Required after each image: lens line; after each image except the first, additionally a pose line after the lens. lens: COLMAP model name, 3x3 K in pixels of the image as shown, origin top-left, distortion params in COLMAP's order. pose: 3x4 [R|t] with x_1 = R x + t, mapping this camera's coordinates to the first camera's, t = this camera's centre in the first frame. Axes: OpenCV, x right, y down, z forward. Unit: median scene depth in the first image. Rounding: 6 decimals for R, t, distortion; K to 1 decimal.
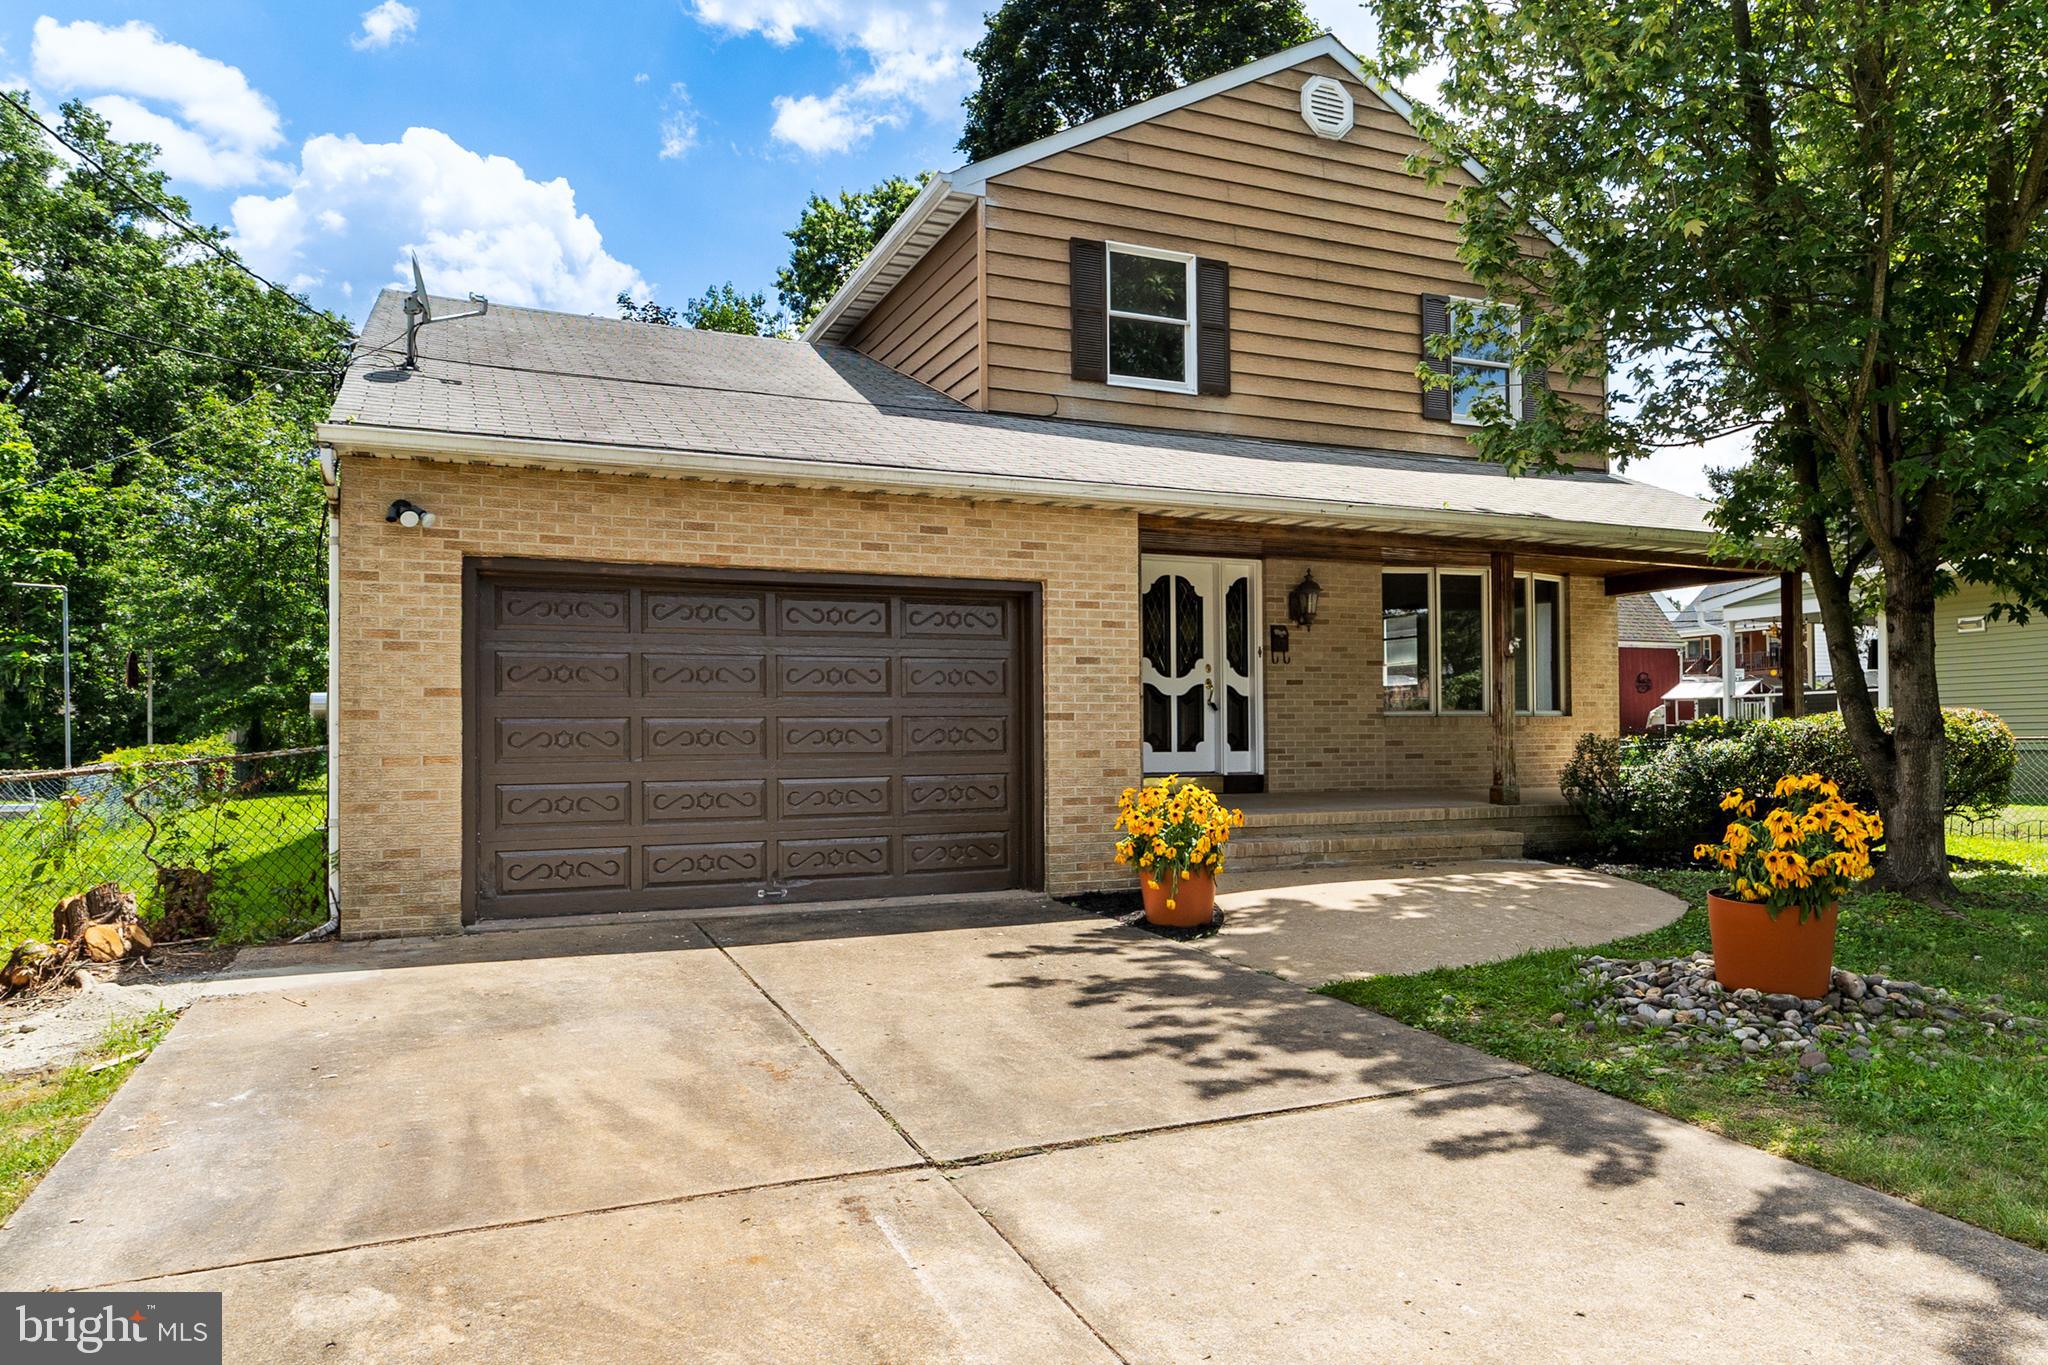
lens RADIAL K [[1224.4, 0, 1016.8], [0, 1224.4, 685.8], [0, 0, 1]] dist [0.013647, -0.001708]
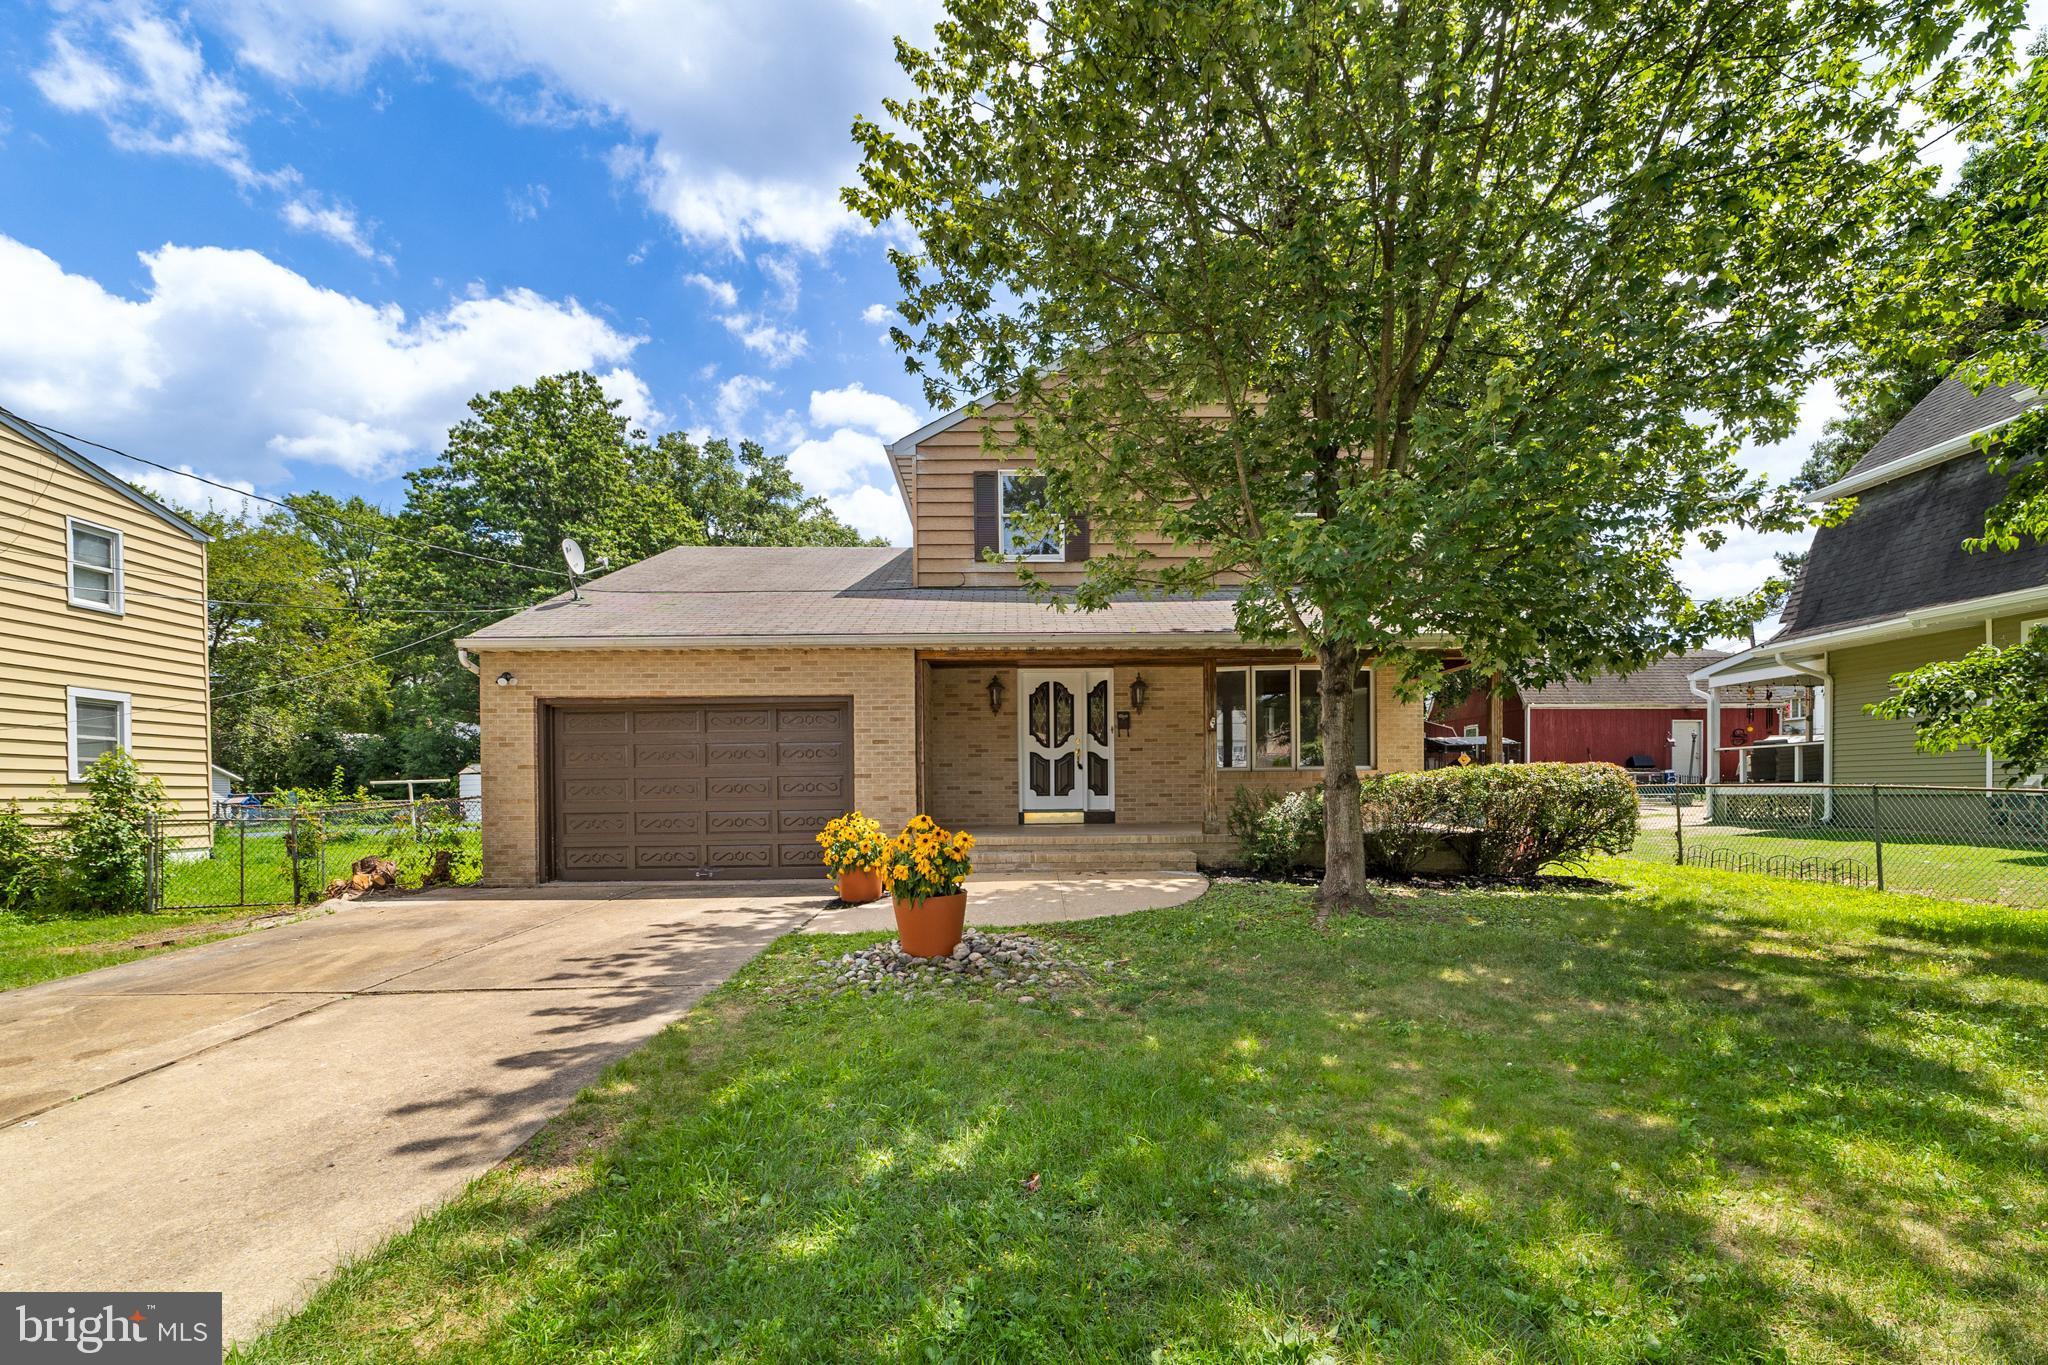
lens RADIAL K [[802.1, 0, 989.9], [0, 802.1, 767.7], [0, 0, 1]] dist [-0.003746, 0.000845]
pose [[0.933538, -0.010398, -0.358328, 0.592906], [0.018835, 0.999621, 0.020063, -0.004764], [0.357983, -0.025479, 0.933380, 0.040759]]
